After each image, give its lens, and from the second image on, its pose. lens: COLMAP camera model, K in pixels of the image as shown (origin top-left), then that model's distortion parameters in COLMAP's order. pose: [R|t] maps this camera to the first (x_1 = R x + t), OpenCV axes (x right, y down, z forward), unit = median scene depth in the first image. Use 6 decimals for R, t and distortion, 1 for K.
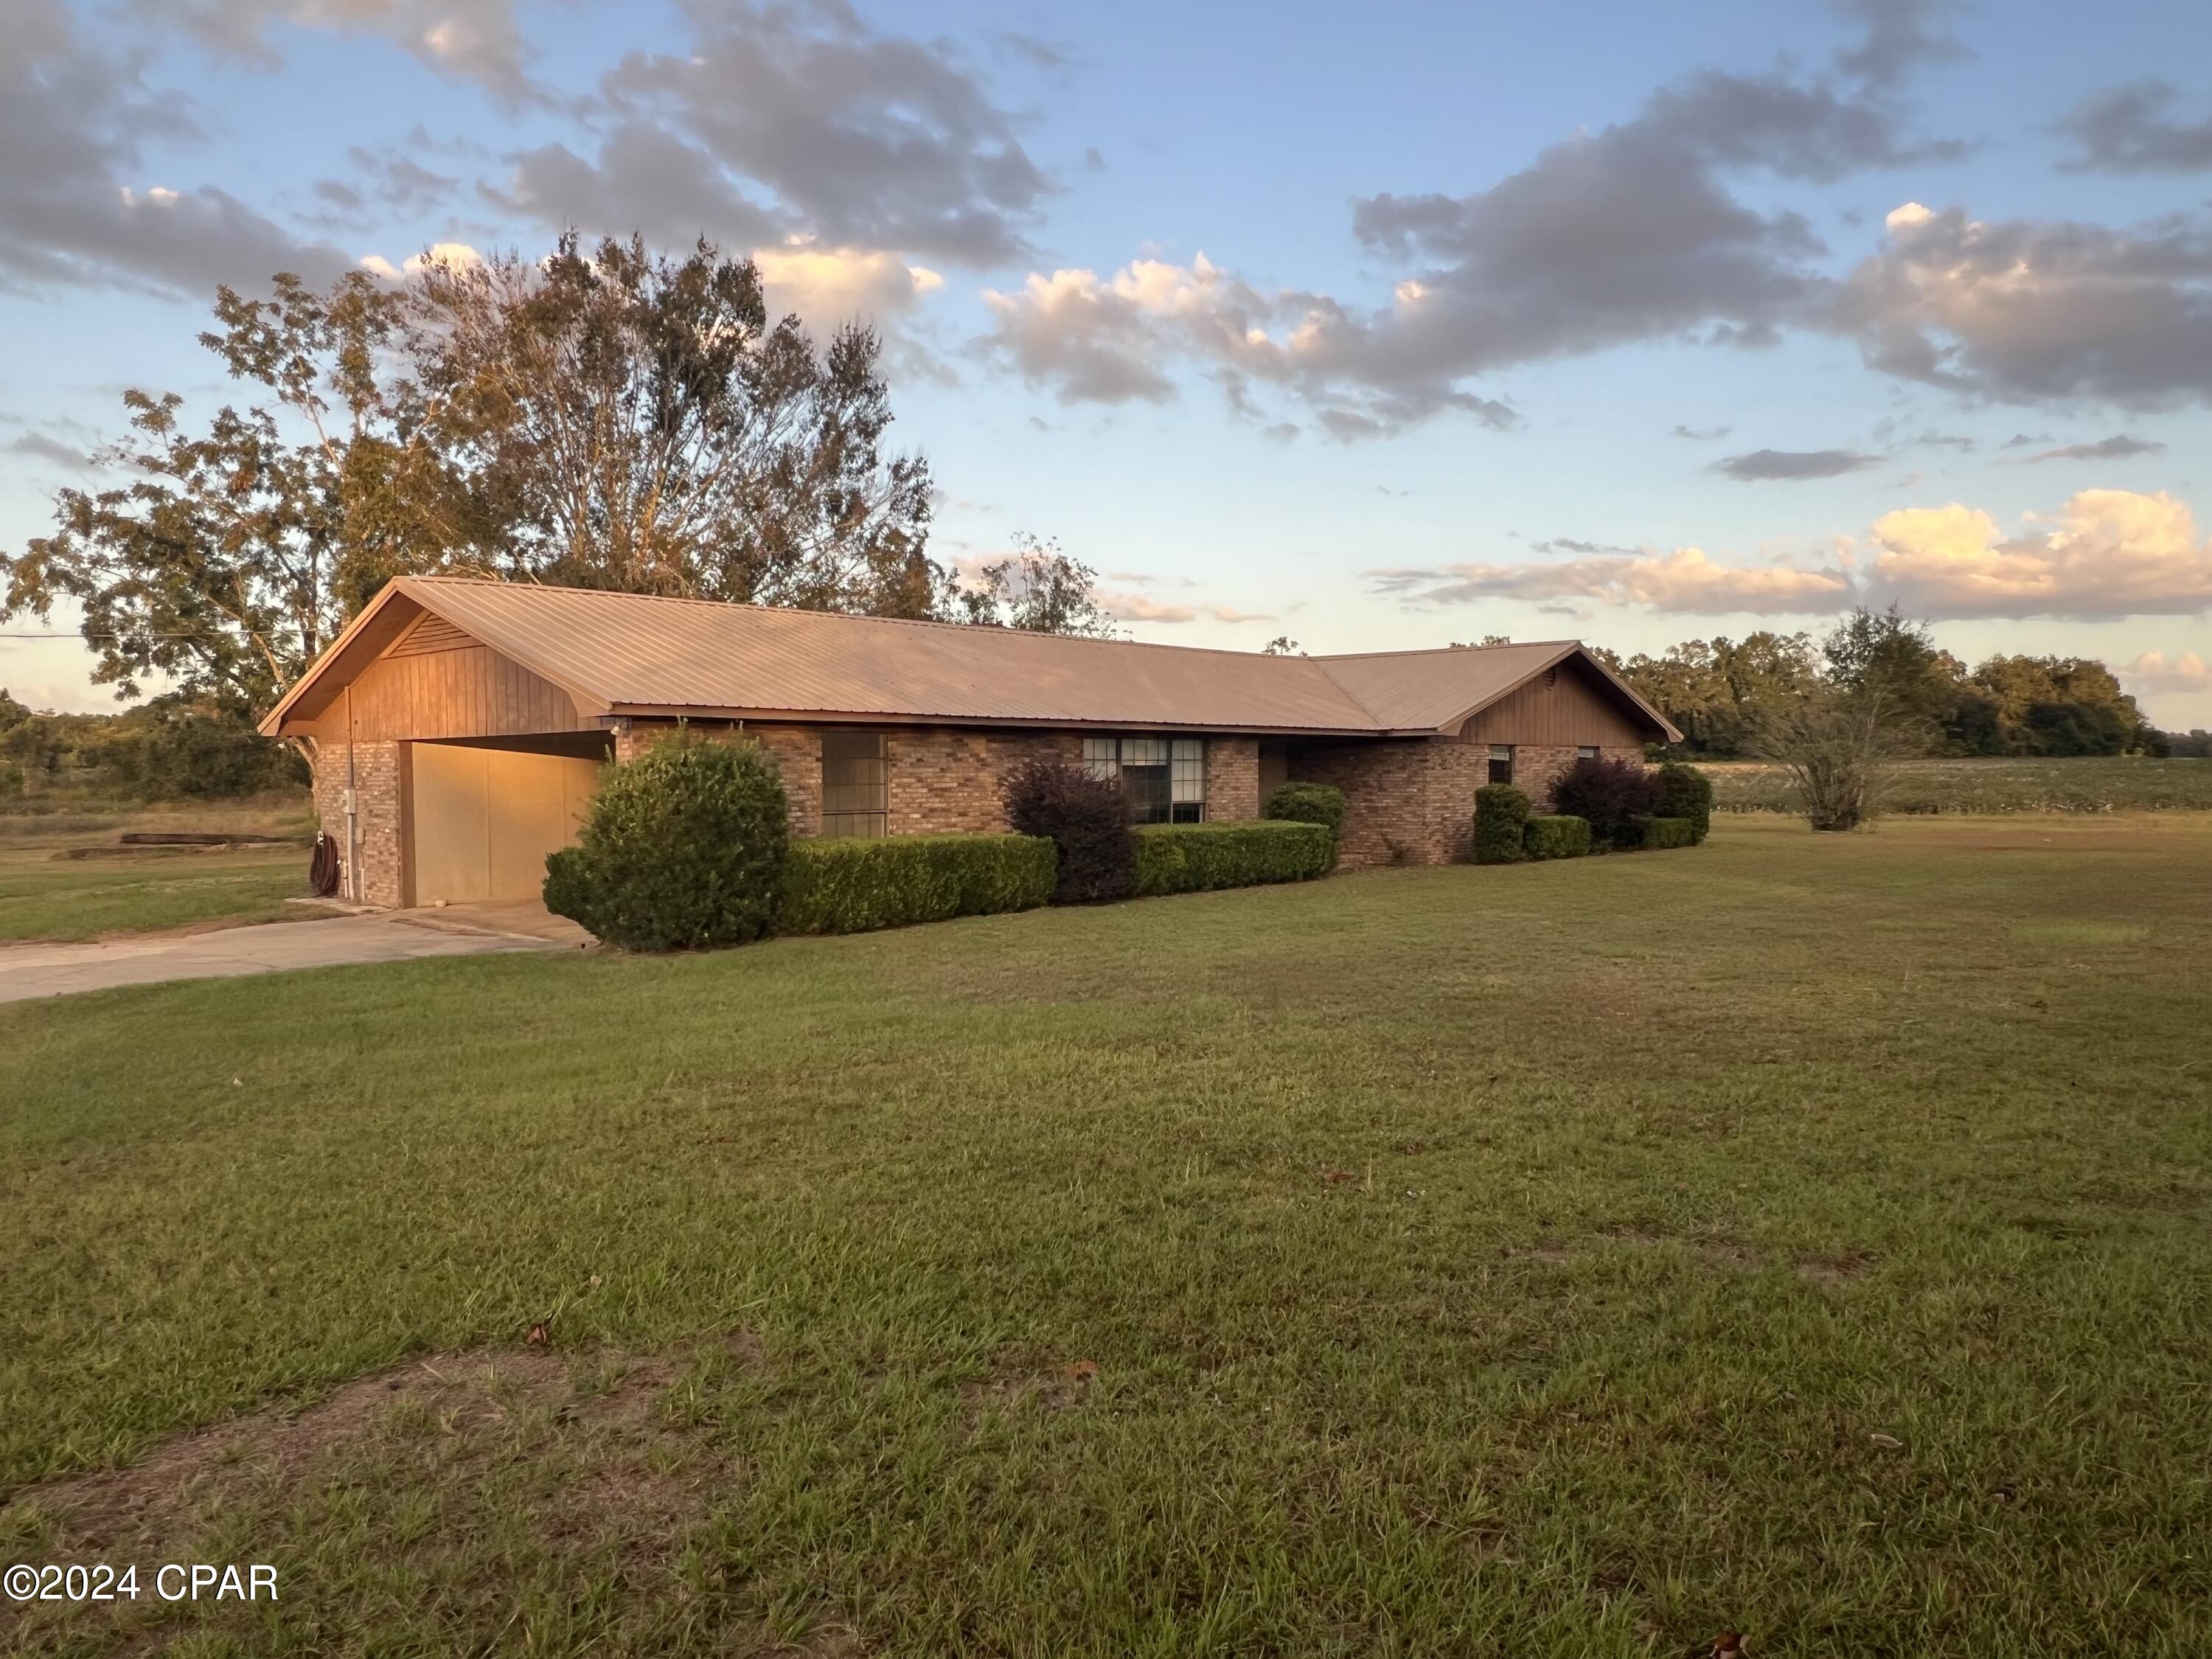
lens RADIAL K [[1525.9, 0, 1107.0], [0, 1525.9, 834.9], [0, 0, 1]] dist [-0.009831, -0.009307]
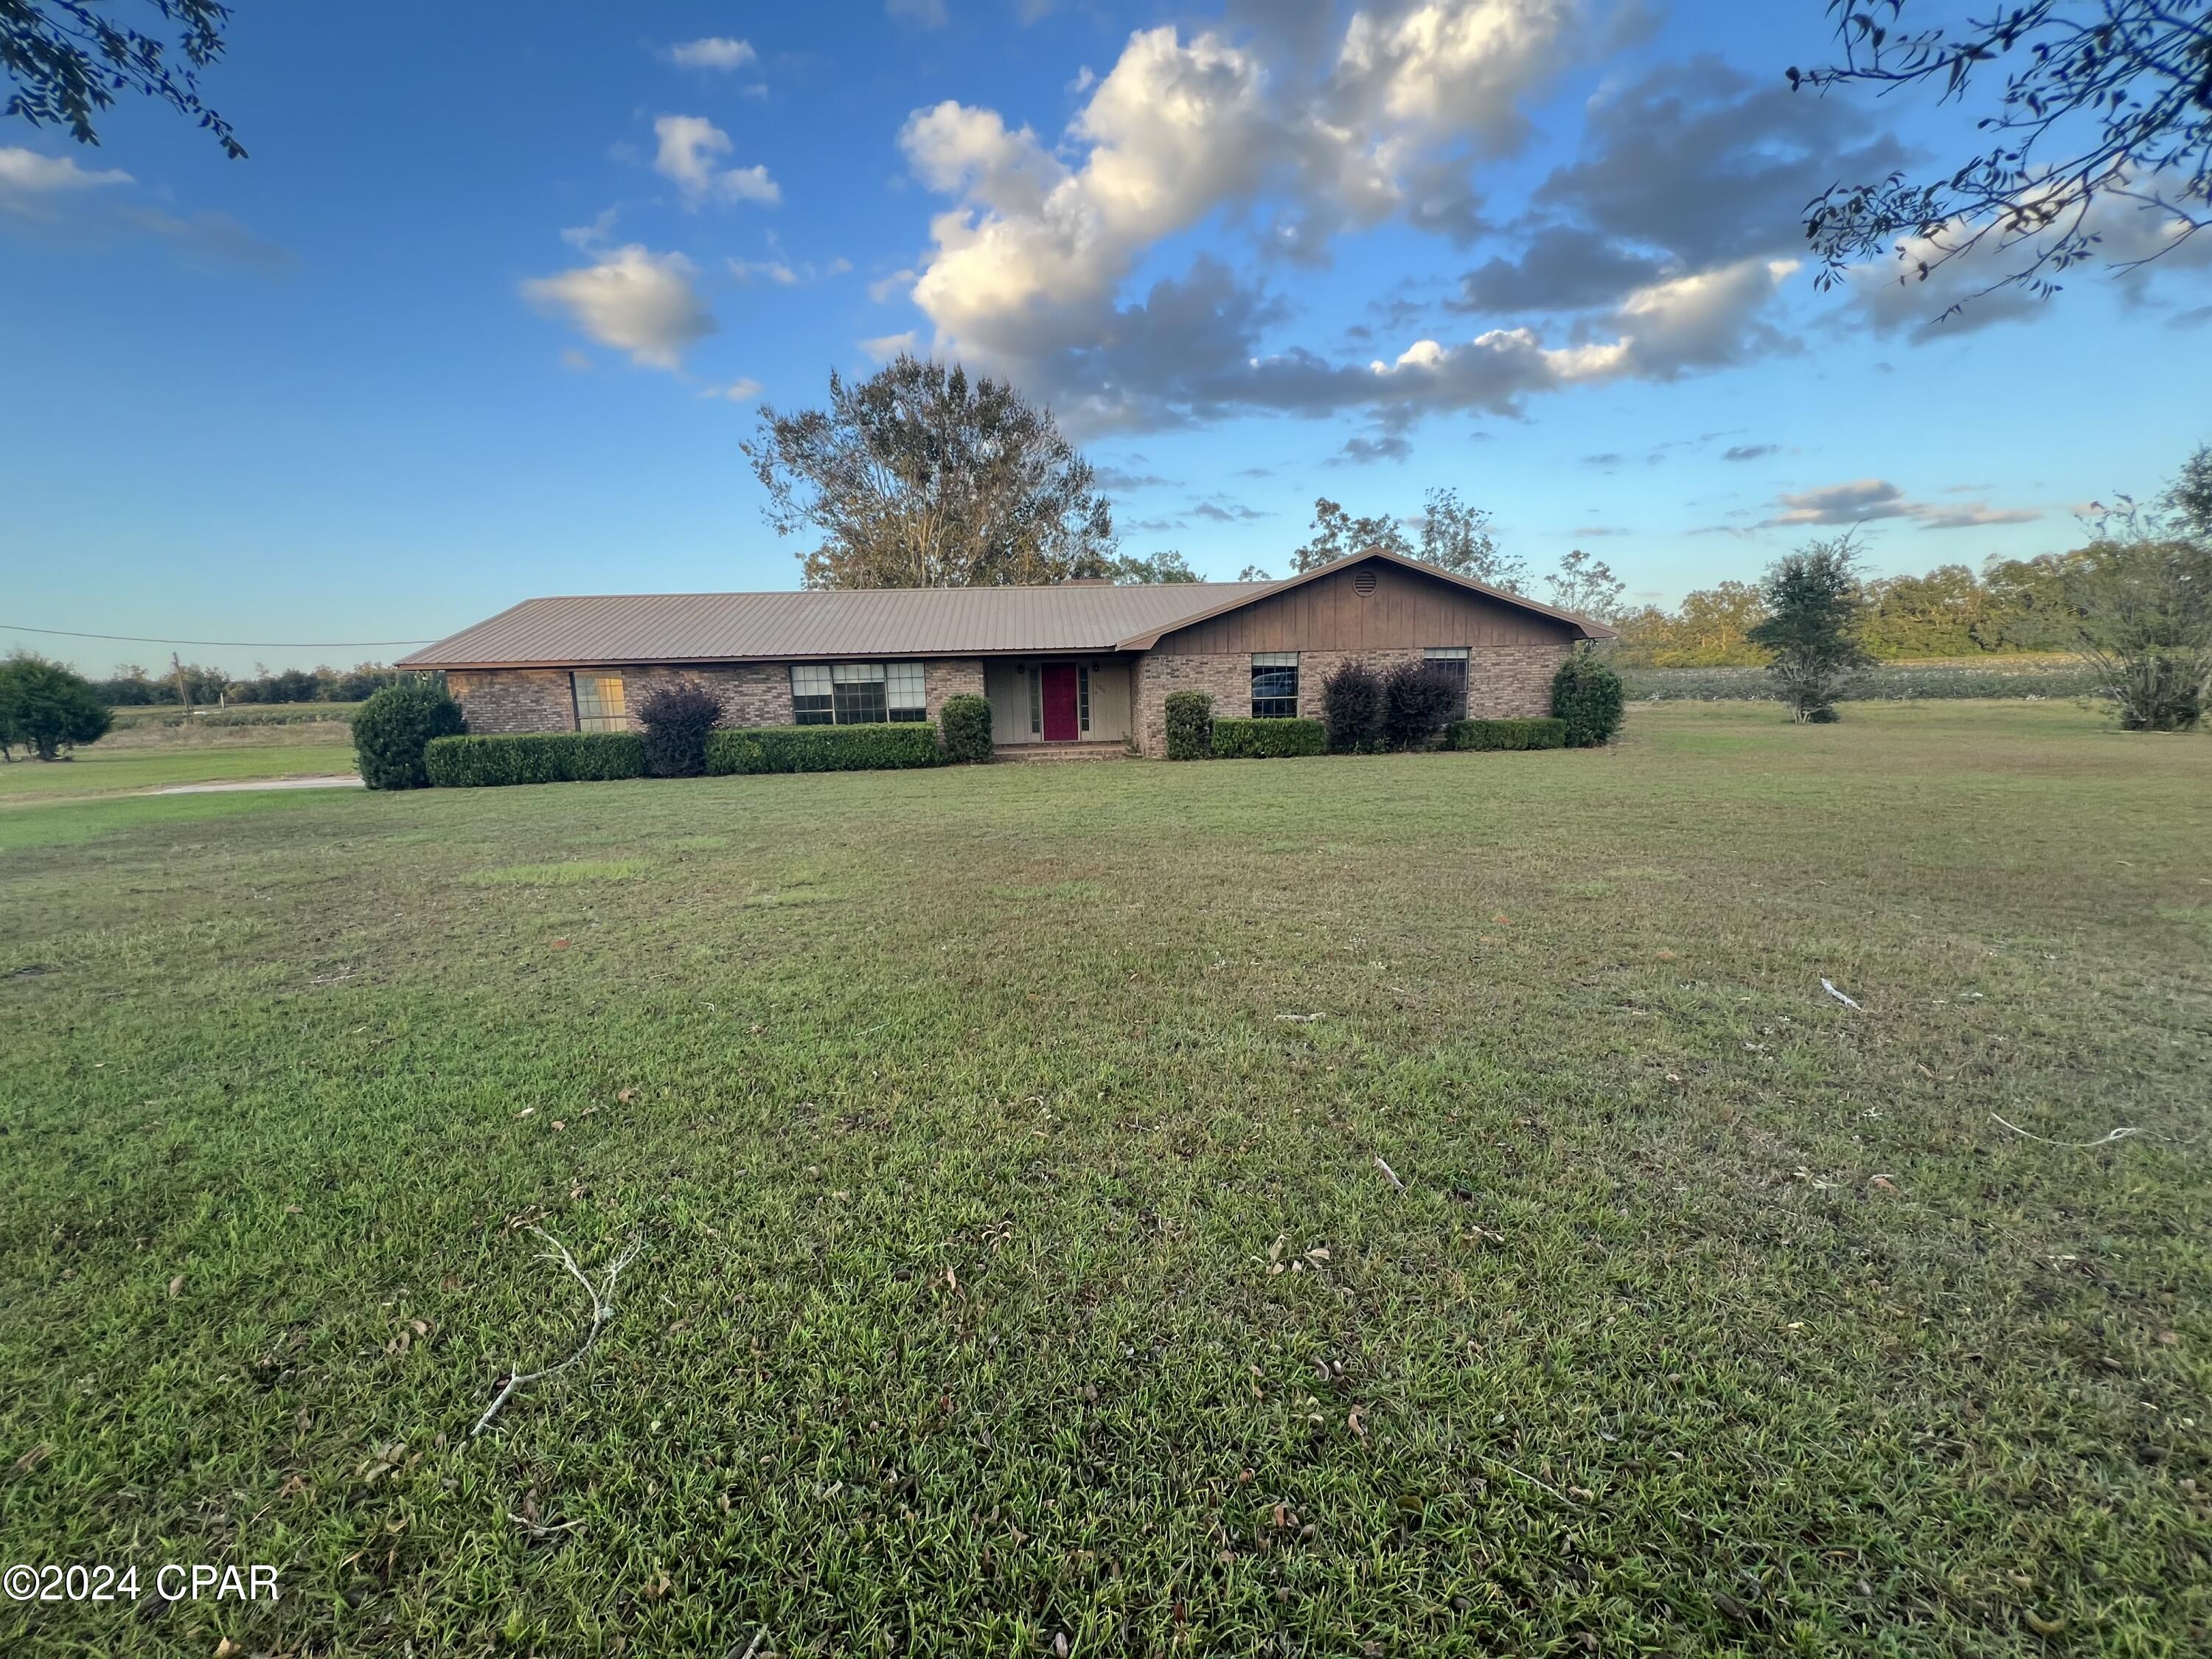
lens RADIAL K [[887.1, 0, 1105.9], [0, 887.1, 819.0], [0, 0, 1]] dist [-0.001138, 0.000486]
pose [[0.724856, 0.092244, -0.682697, 0.338436], [-0.003277, 0.991445, 0.130482, -0.011988], [0.688893, -0.092343, 0.718957, 0.235146]]
